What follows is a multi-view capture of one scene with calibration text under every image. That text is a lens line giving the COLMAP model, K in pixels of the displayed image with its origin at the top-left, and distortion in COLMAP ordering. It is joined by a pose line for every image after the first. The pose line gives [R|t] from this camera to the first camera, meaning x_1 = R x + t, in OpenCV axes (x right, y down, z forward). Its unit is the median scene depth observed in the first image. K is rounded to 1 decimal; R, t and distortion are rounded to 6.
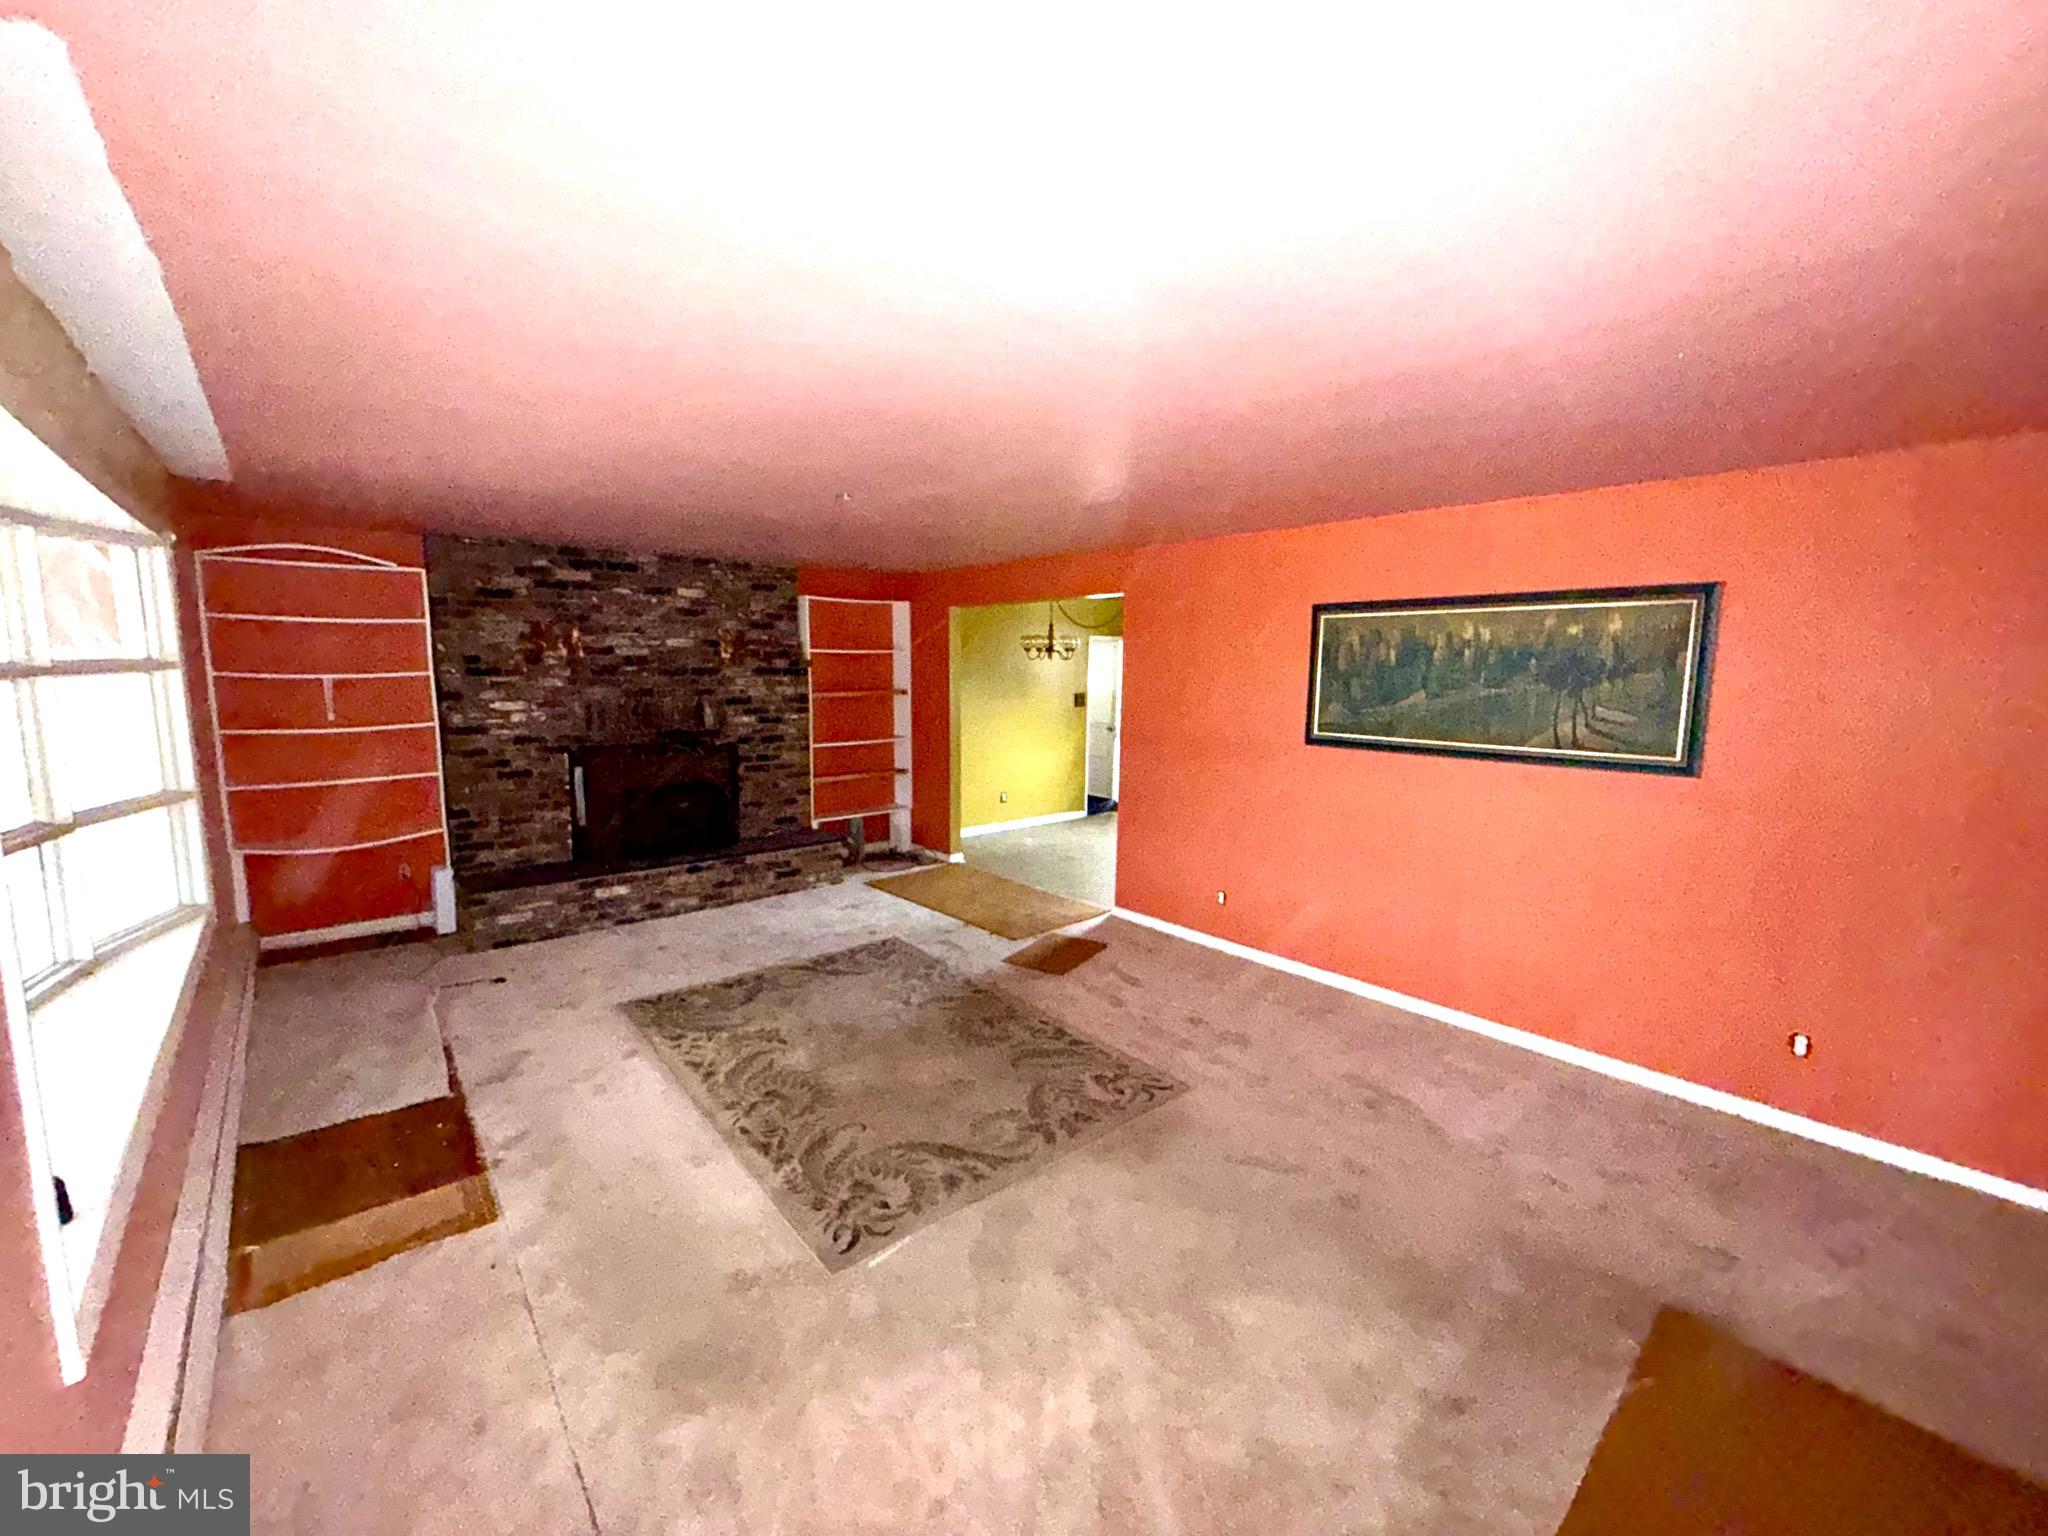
lens RADIAL K [[830.9, 0, 1028.1], [0, 830.9, 772.4], [0, 0, 1]] dist [-0.001027, 0.000405]
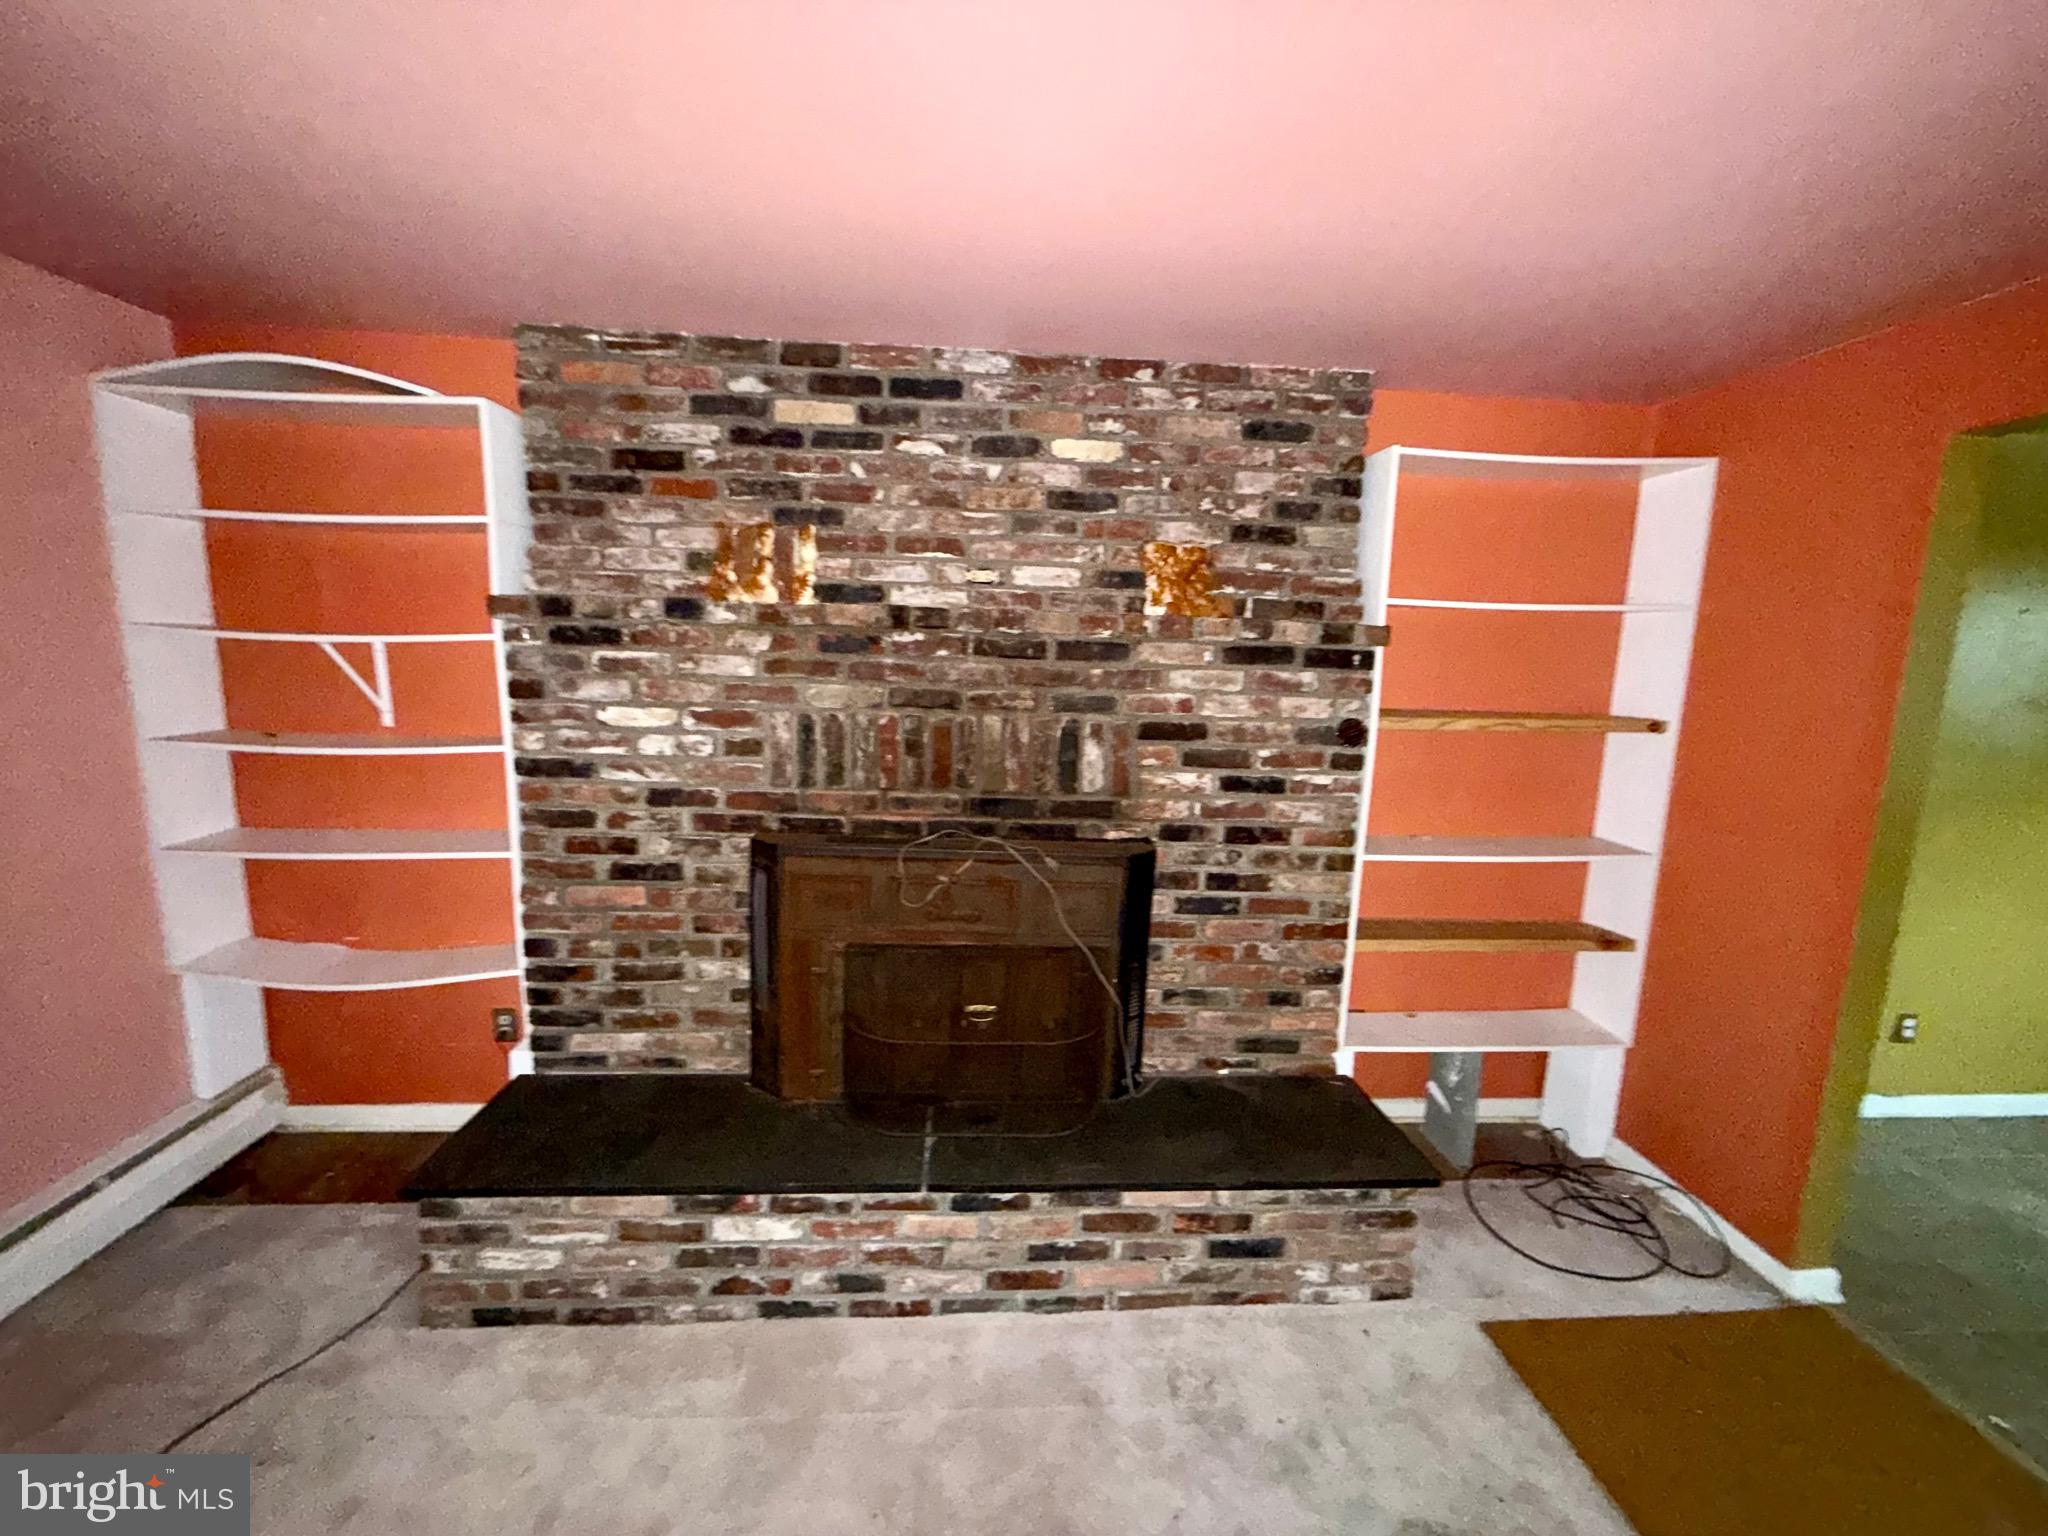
lens RADIAL K [[830.9, 0, 1017.7], [0, 830.9, 767.2], [0, 0, 1]] dist [-0.001027, 0.000405]
pose [[0.791611, 0.101370, -0.602559, -0.189342], [-0.101540, 0.994255, 0.033869, -0.081449], [0.602530, 0.034372, 0.797356, 0.711068]]
